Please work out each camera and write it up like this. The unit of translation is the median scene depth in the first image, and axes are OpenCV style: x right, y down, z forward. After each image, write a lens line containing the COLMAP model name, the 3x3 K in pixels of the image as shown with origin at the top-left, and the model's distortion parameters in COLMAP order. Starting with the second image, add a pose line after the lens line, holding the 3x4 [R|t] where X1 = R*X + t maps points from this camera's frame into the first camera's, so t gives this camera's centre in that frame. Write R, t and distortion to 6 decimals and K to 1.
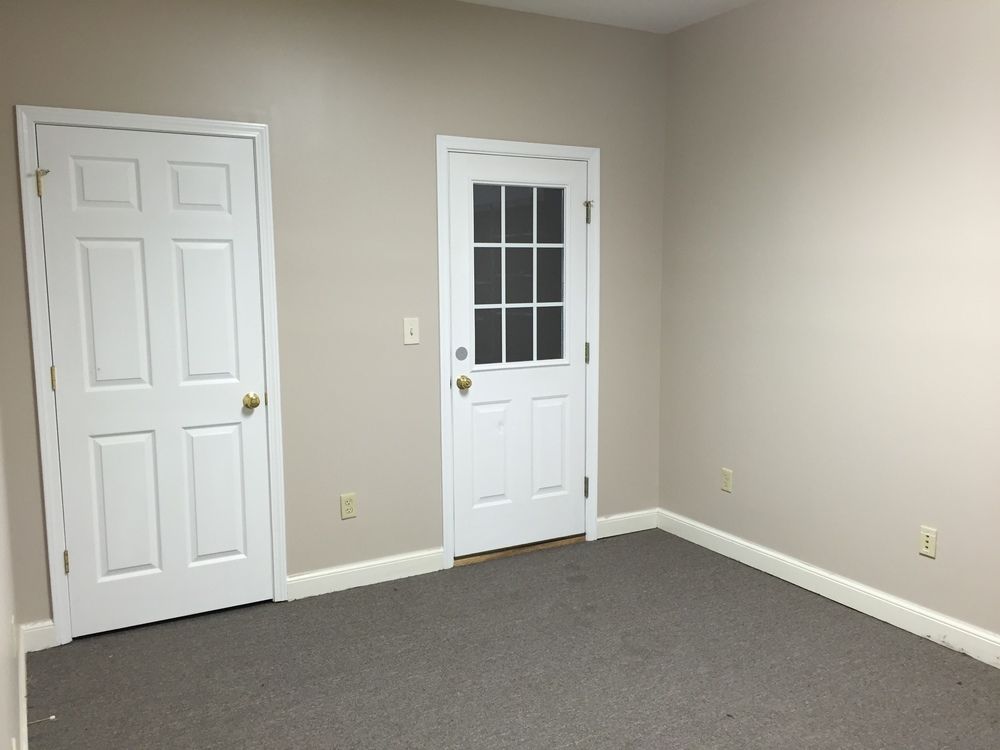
lens RADIAL K [[822.2, 0, 500.0], [0, 822.2, 375.0], [0, 0, 1]] dist [0.003643, 0.001076]
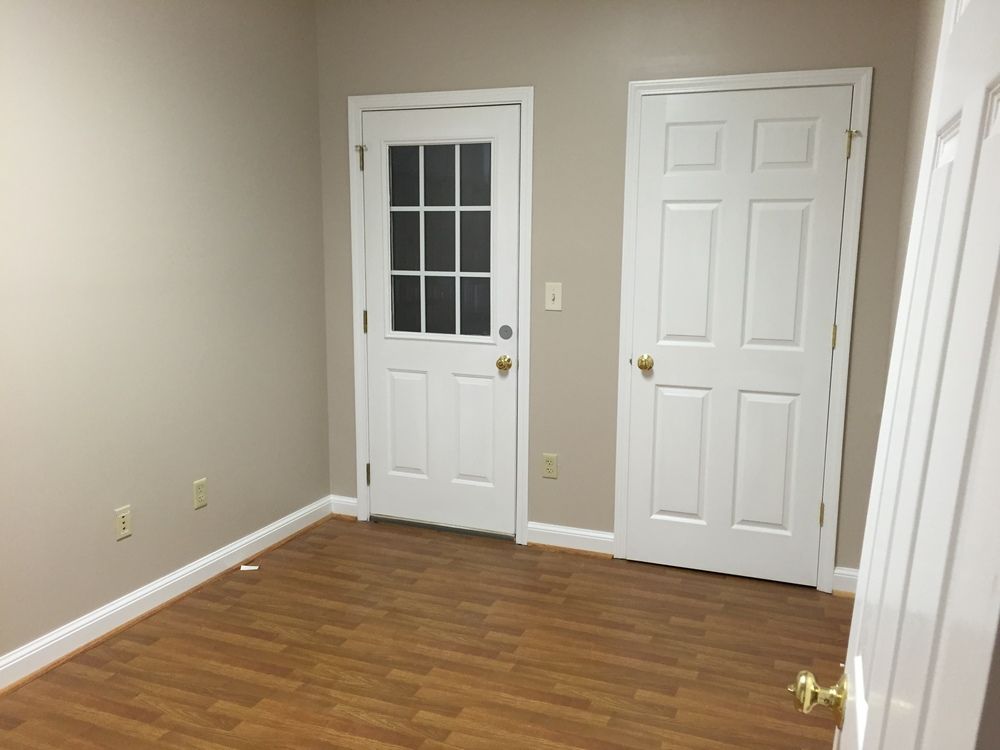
lens RADIAL K [[851.2, 0, 500.0], [0, 851.2, 375.0], [0, 0, 1]] dist [0.058766, 0.000801]
pose [[0.704290, 0.125678, -0.698700, 0.758286], [-0.095928, 0.992026, 0.081744, -0.055389], [0.703402, 0.009454, 0.710730, 0.355545]]
